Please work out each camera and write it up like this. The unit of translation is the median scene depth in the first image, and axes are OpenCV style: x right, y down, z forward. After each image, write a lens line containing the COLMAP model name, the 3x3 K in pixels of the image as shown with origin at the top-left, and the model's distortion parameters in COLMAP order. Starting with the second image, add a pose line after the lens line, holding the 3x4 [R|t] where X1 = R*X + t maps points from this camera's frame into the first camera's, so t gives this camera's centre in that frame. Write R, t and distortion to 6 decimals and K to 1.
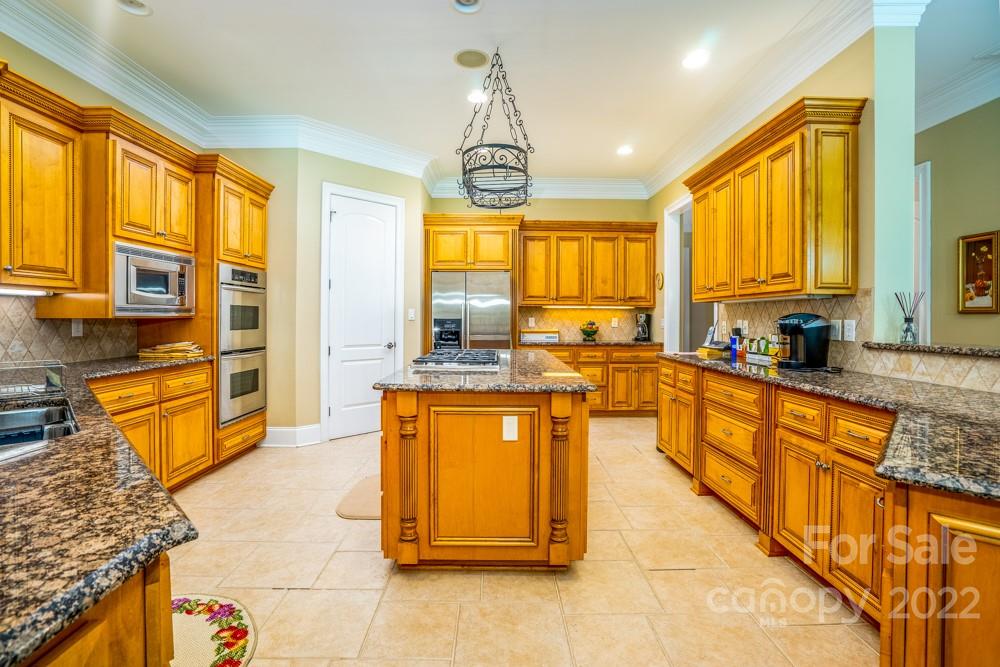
lens RADIAL K [[465.4, 0, 499.6], [0, 465.4, 320.8], [0, 0, 1]] dist [-0.005458, -0.000001]
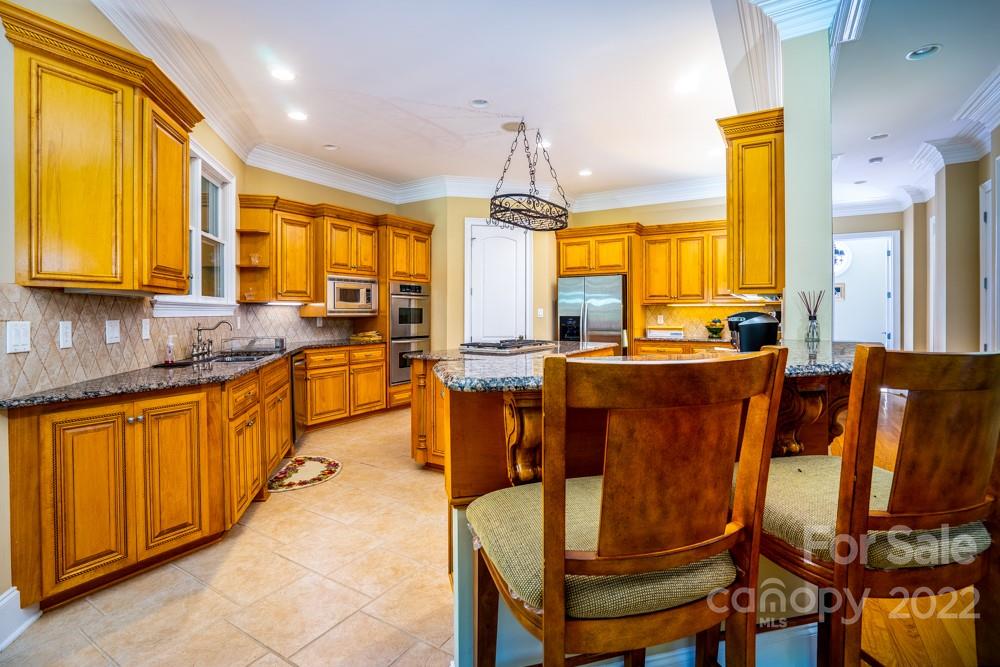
lens RADIAL K [[477.0, 0, 498.8], [0, 477.0, 318.1], [0, 0, 1]] dist [-0.000249, -0.000071]
pose [[0.850607, 0.001009, -0.525801, 0.604533], [-0.001195, 0.999999, -0.000013, -0.000248], [0.525801, 0.000639, 0.850608, -0.202962]]
